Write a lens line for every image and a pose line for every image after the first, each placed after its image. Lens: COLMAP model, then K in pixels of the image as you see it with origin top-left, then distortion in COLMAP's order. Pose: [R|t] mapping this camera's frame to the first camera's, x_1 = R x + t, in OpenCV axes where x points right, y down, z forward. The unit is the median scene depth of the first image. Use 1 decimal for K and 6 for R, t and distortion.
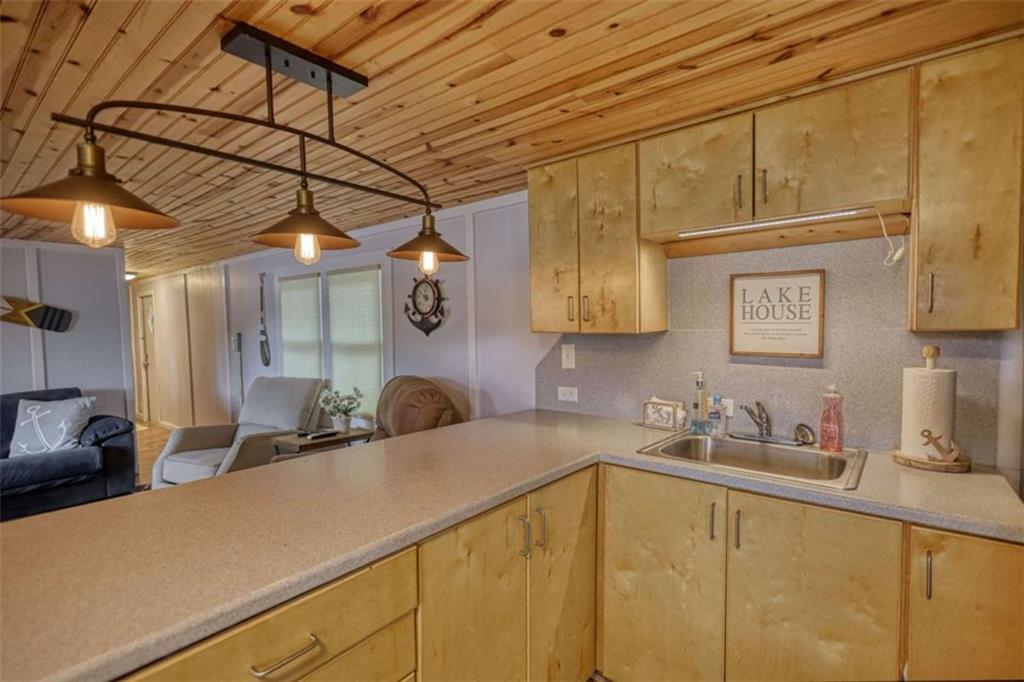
lens RADIAL K [[477.1, 0, 513.6], [0, 477.1, 343.8], [0, 0, 1]] dist [-0.003538, 0.001891]
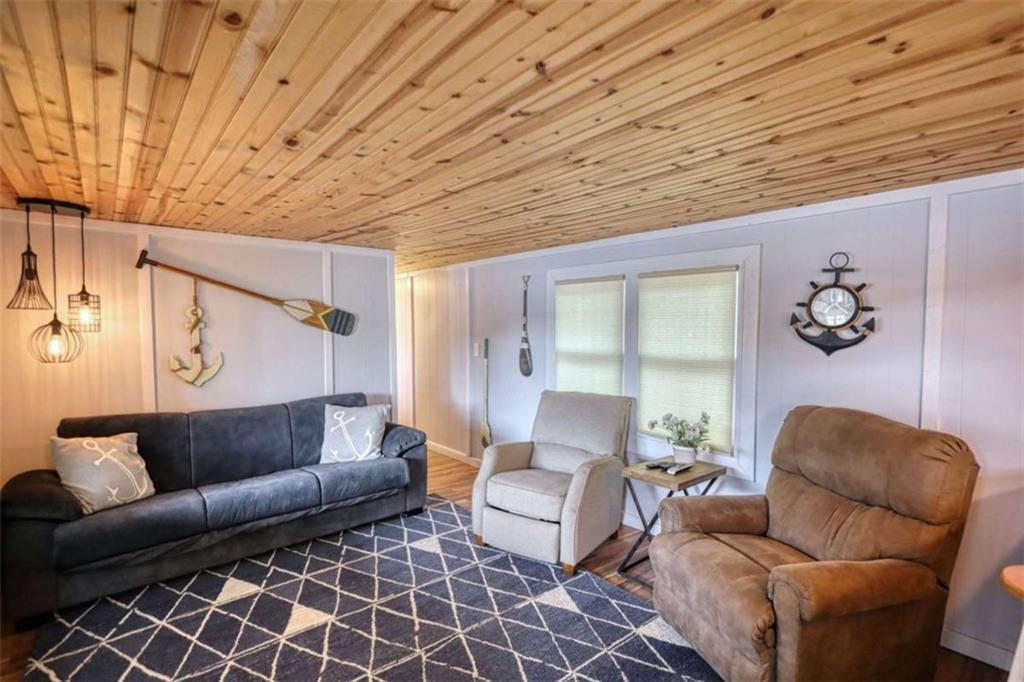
lens RADIAL K [[477.1, 0, 492.6], [0, 477.1, 344.8], [0, 0, 1]] dist [-0.003538, 0.001891]
pose [[0.978084, 0.026856, -0.206473, -0.489309], [-0.027038, 0.999633, 0.001941, -0.017316], [0.206449, 0.003684, 0.978450, 0.100223]]
